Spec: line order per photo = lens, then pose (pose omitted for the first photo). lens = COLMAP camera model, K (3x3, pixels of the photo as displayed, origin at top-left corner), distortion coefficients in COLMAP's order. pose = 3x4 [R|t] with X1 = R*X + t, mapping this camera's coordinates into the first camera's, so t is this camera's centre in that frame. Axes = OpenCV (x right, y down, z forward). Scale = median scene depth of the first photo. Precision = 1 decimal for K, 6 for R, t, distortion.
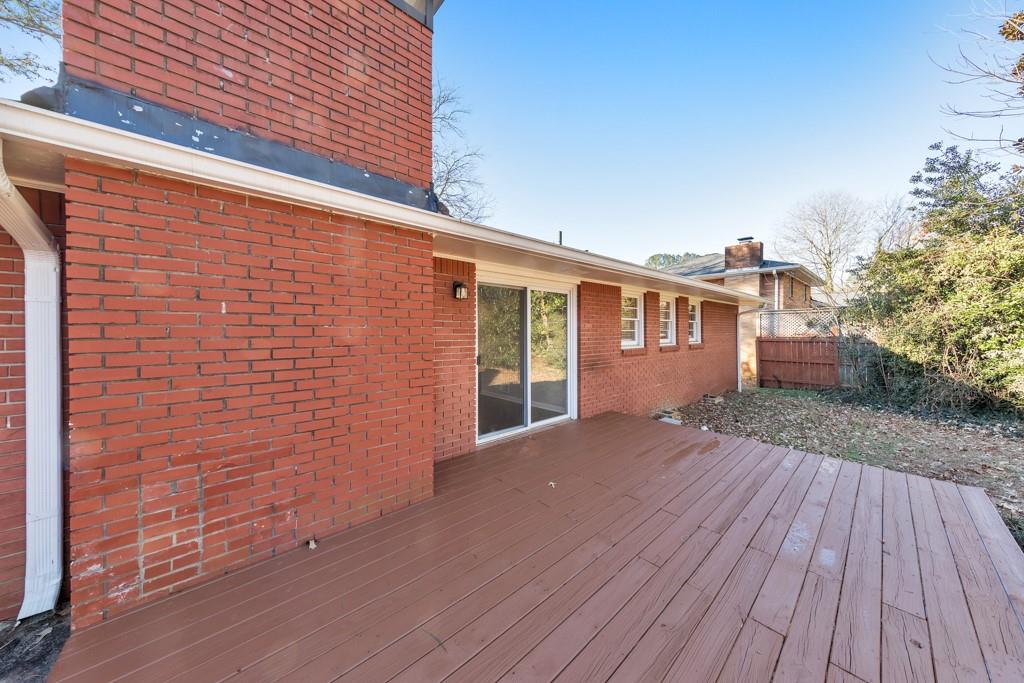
lens RADIAL K [[328.1, 0, 515.9], [0, 328.1, 335.1], [0, 0, 1]] dist [0.008362, -0.000026]
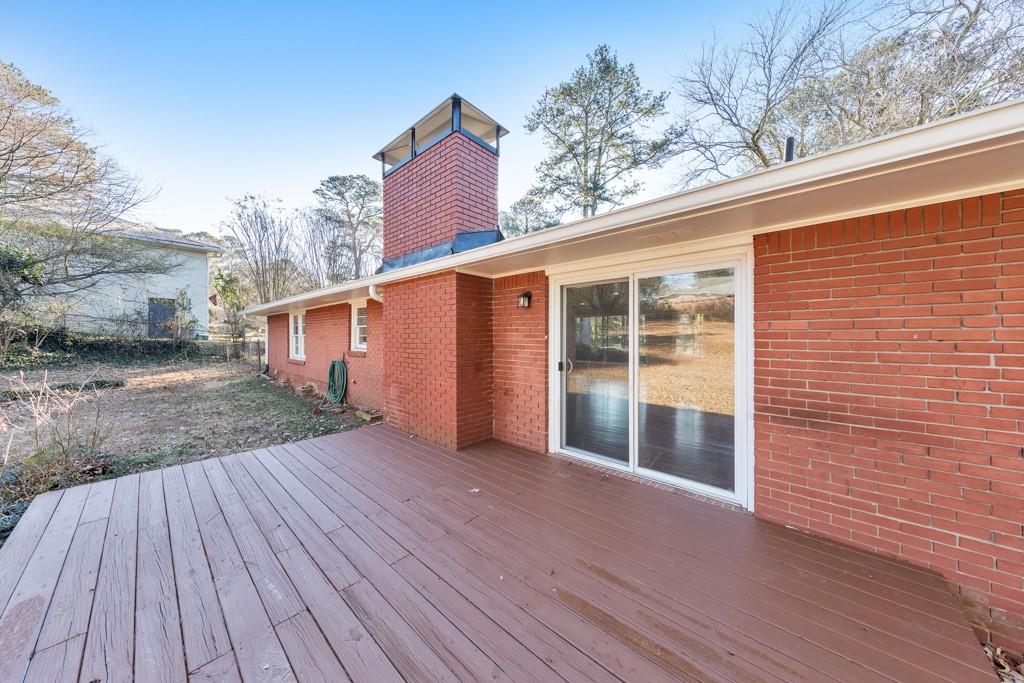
lens RADIAL K [[328.1, 0, 515.7], [0, 328.1, 336.8], [0, 0, 1]] dist [0.008362, -0.000026]
pose [[0.118143, -0.000075, -0.992997, 0.555477], [-0.015976, 0.999870, -0.001976, -0.004222], [0.992868, 0.016098, 0.118126, 0.500493]]
